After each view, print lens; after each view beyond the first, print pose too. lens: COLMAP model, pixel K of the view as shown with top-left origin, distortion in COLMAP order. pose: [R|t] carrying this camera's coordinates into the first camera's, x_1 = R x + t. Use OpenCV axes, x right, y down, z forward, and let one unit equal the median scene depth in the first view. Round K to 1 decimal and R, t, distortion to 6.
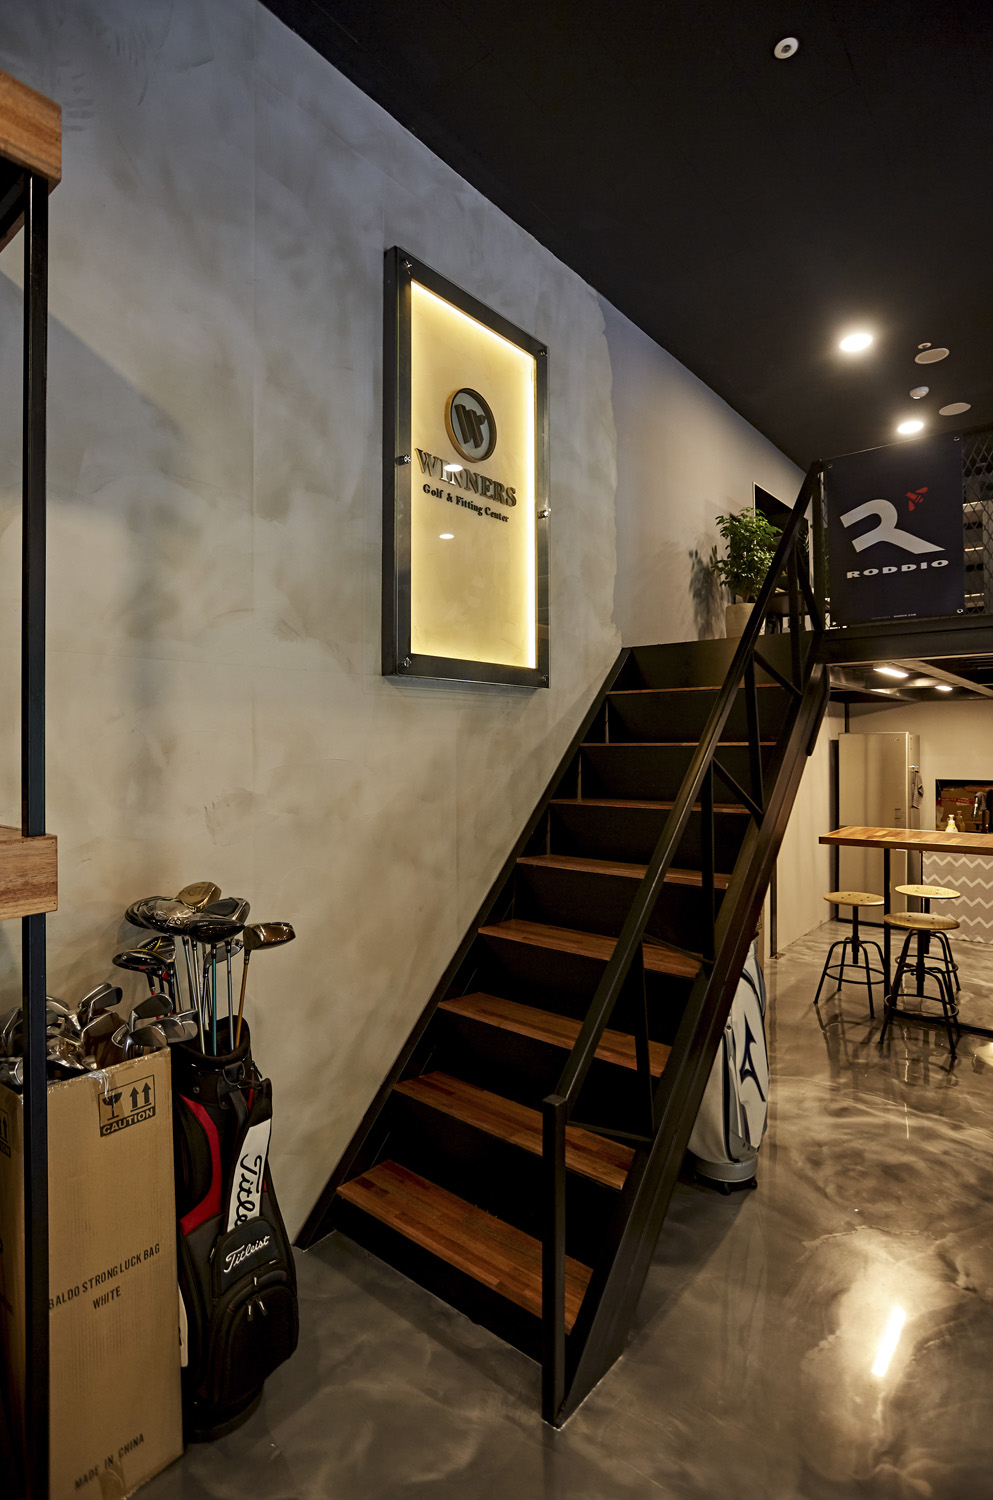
lens RADIAL K [[756.8, 0, 496.6], [0, 756.8, 734.4], [0, 0, 1]] dist [-0.021819, 0.000220]
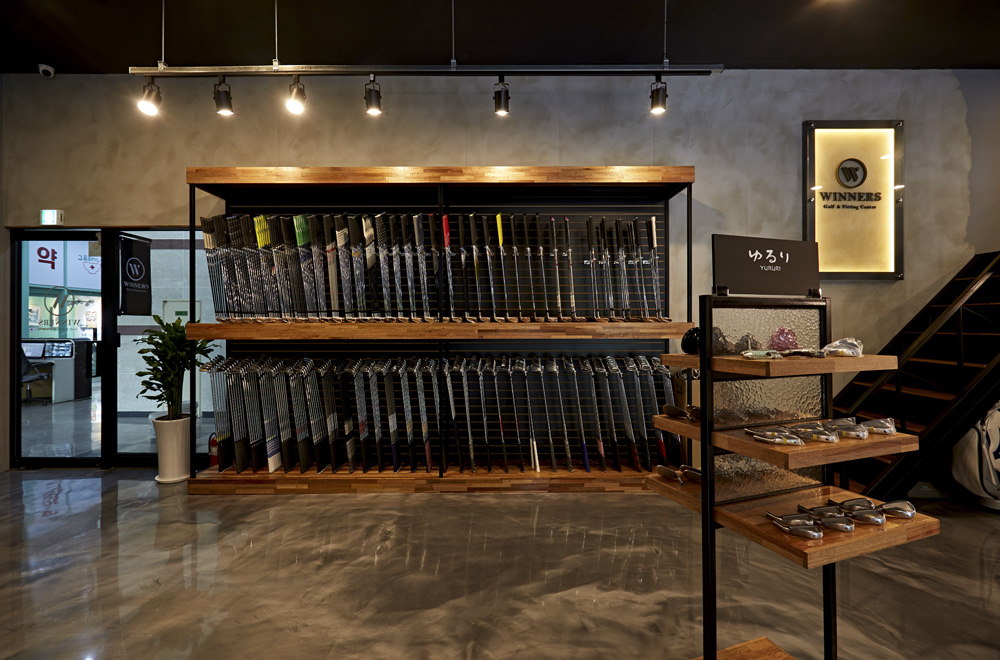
lens RADIAL K [[443.8, 0, 506.3], [0, 443.8, 327.3], [0, 0, 1]] dist [-0.002479, -0.000285]
pose [[0.613383, -0.005649, -0.789765, 0.395047], [0.004668, 0.999983, -0.003527, 0.077913], [0.789772, -0.001523, 0.613399, -0.715947]]
